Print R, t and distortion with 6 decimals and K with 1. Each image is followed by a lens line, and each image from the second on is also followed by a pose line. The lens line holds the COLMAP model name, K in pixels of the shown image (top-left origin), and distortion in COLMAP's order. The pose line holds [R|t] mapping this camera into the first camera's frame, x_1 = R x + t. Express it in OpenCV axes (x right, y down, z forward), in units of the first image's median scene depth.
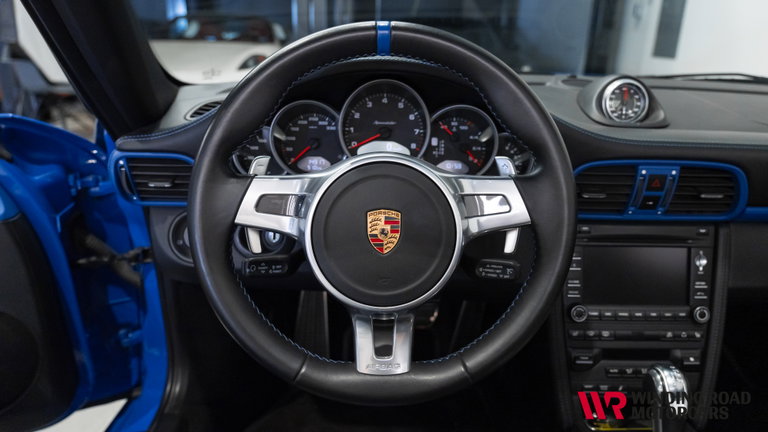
lens RADIAL K [[535.7, 0, 388.4], [0, 535.7, 215.5], [0, 0, 1]] dist [-0.014122, -0.002241]
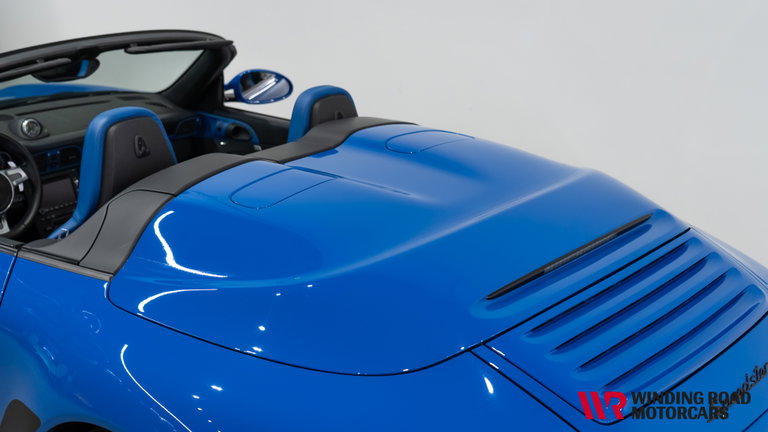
lens RADIAL K [[1149.5, 0, 405.3], [0, 1149.5, 196.6], [0, 0, 1]] dist [0.021171, 0.000000]
pose [[0.646563, -0.253261, 0.719594, -2.592367], [0.260845, 0.959823, 0.103437, -0.008369], [-0.716880, 0.120824, 0.686648, -4.257337]]
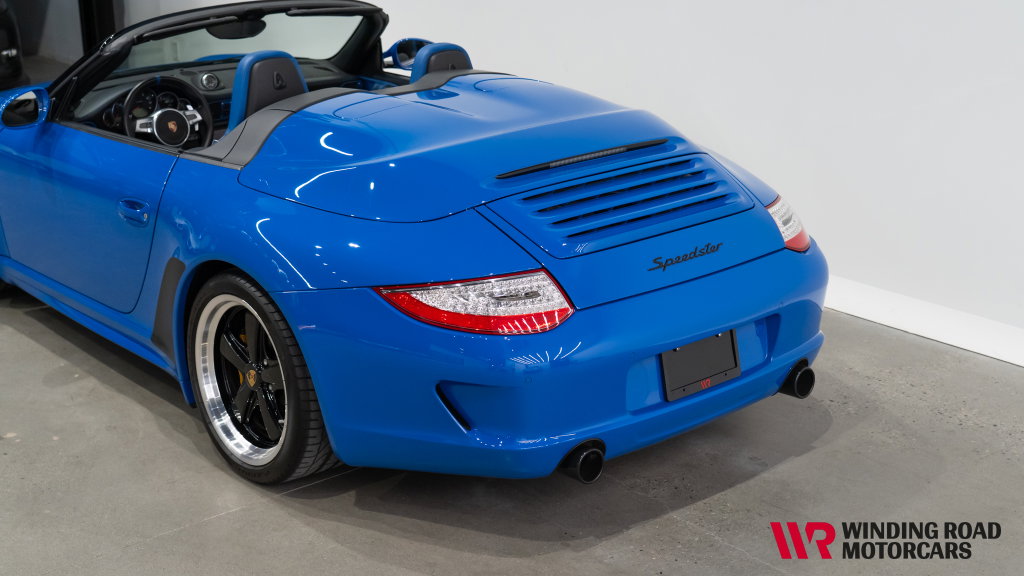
lens RADIAL K [[1532.6, 0, 512.1], [0, 1532.6, 288.6], [0, 0, 1]] dist [0.021171, 0.000000]
pose [[0.763823, -0.229389, 0.603287, -3.889675], [0.234732, 0.969433, 0.071415, 0.722600], [-0.601228, 0.087063, 0.794320, -7.055850]]
